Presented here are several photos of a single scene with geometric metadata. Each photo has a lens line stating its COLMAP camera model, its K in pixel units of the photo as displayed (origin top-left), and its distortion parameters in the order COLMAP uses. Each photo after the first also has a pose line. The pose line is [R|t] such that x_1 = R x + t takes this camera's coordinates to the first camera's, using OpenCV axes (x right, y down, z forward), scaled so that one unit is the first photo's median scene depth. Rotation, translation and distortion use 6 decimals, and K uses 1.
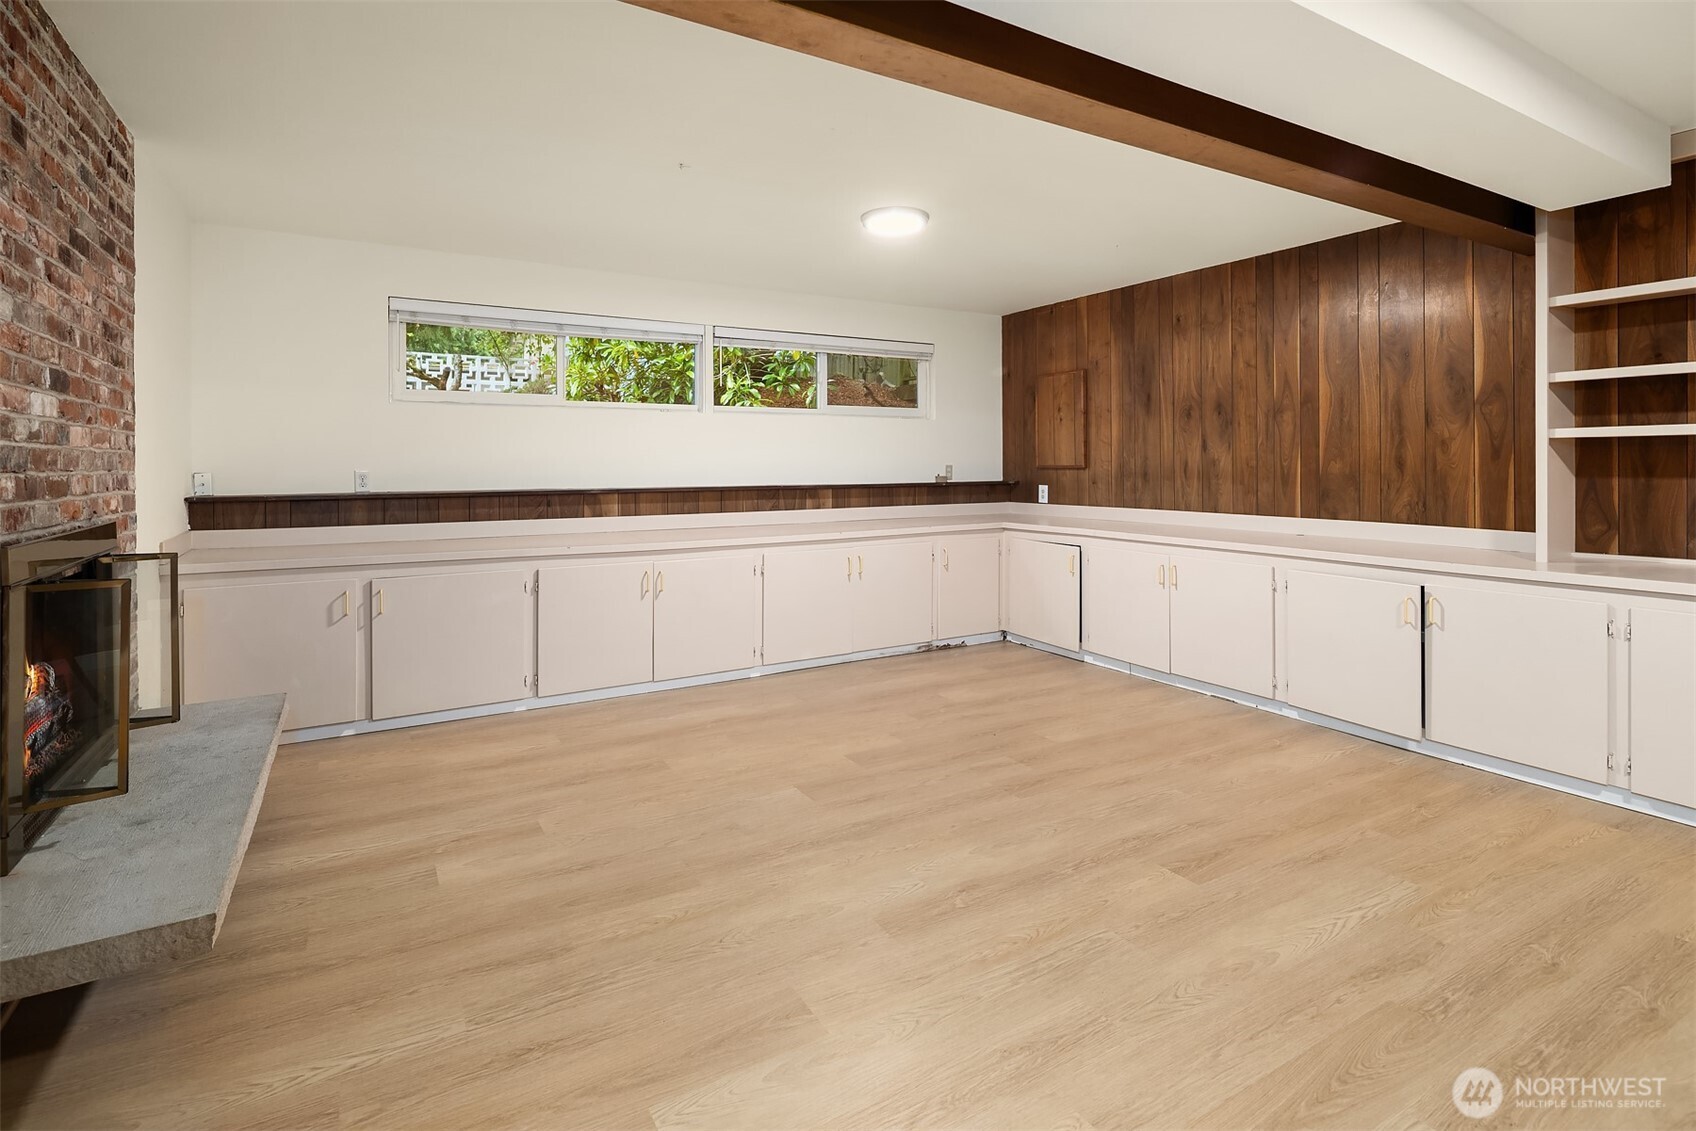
lens RADIAL K [[820.0, 0, 836.9], [0, 820.0, 467.4], [0, 0, 1]] dist [0.001035, -0.001445]
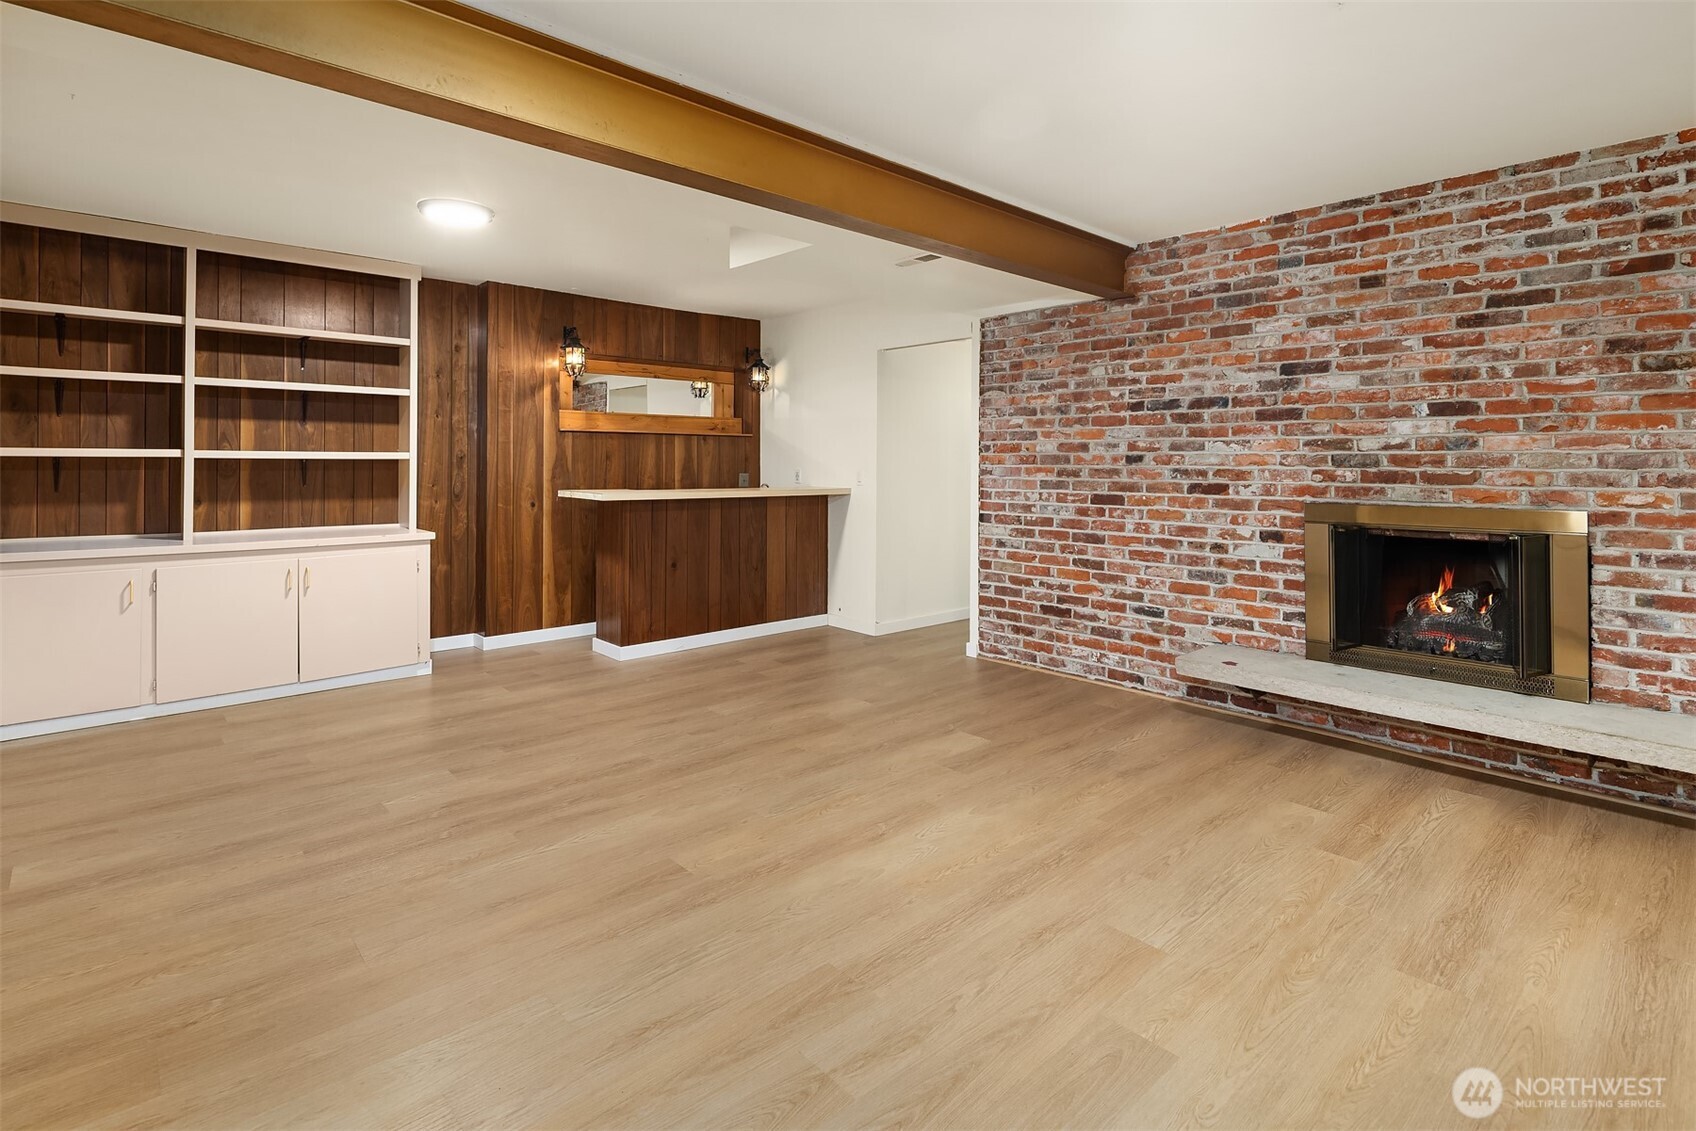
lens RADIAL K [[820.0, 0, 837.2], [0, 820.0, 445.8], [0, 0, 1]] dist [0.001035, -0.001445]
pose [[-0.977740, -0.004646, -0.209767, 0.336689], [-0.000746, 0.999826, -0.018666, -0.005275], [0.209817, -0.018094, -0.977573, 1.557688]]
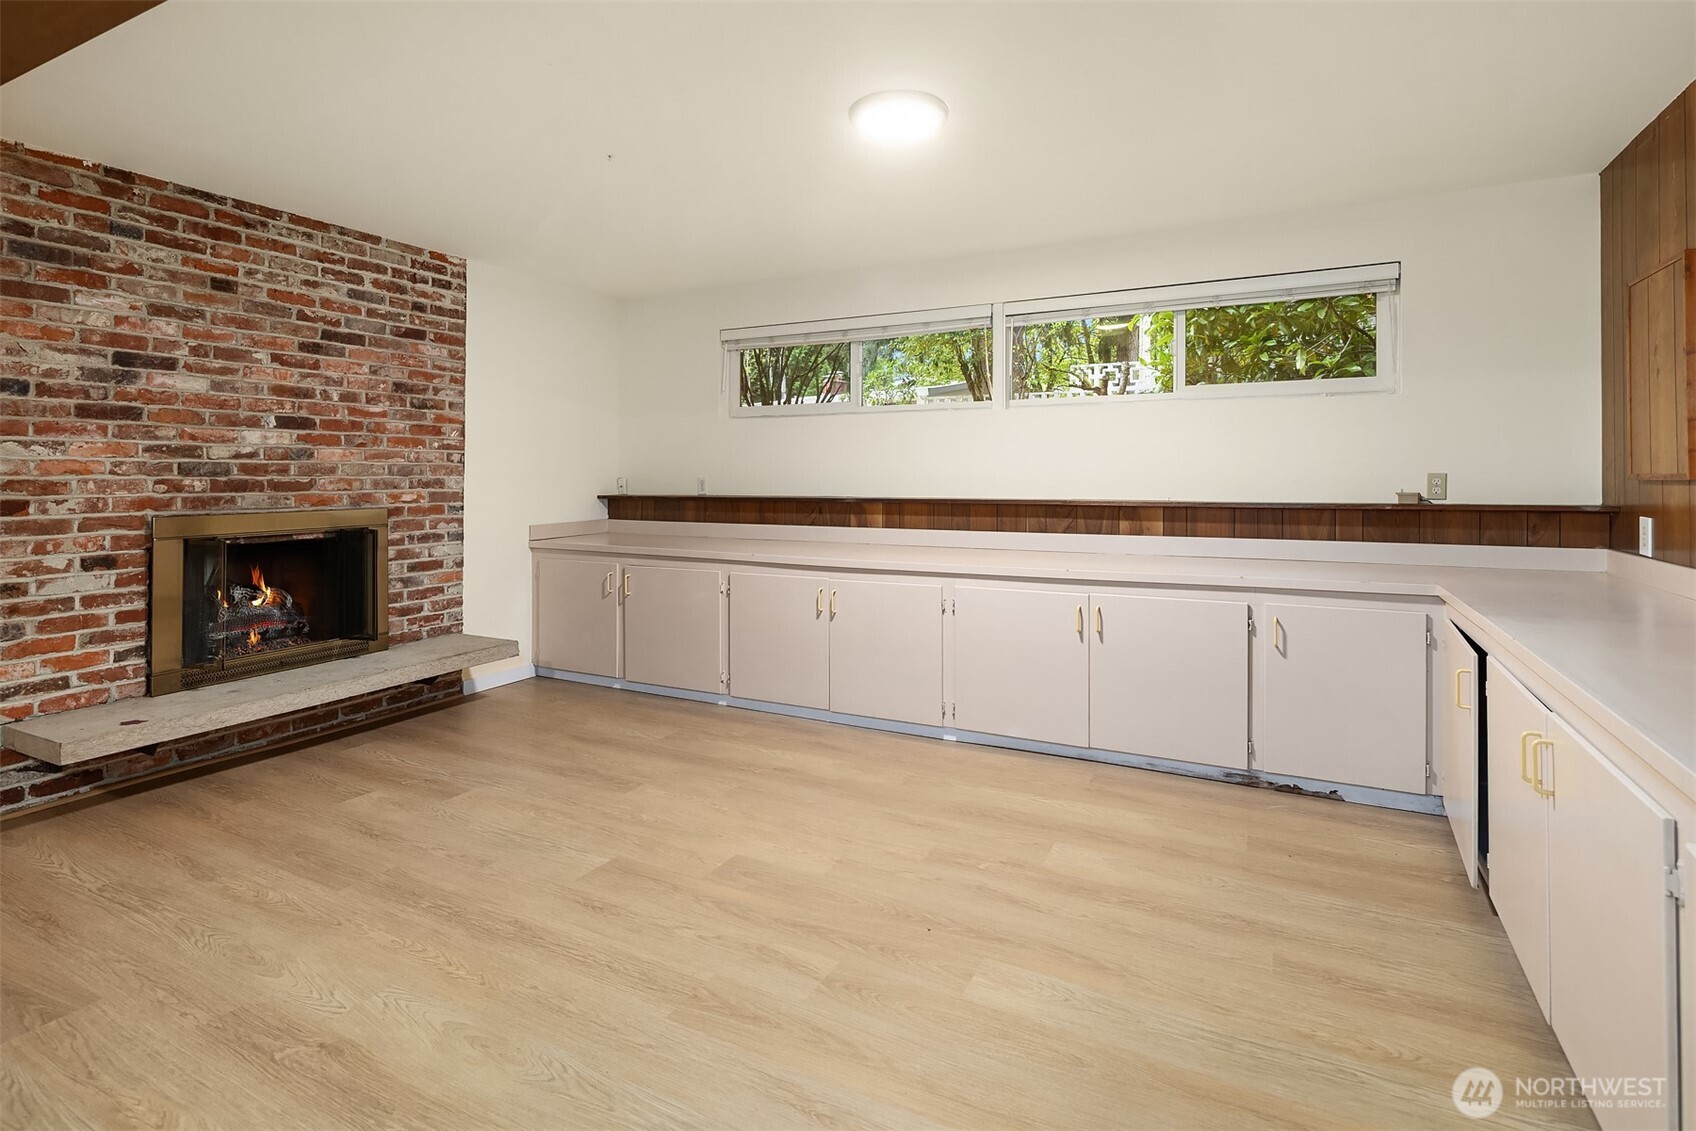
lens RADIAL K [[820.0, 0, 865.2], [0, 820.0, 469.8], [0, 0, 1]] dist [0.001035, -0.001445]
pose [[0.545159, -0.002366, -0.838329, 0.768335], [-0.002365, 0.999988, -0.004360, -0.003046], [0.838329, 0.004359, 0.545147, 0.738329]]
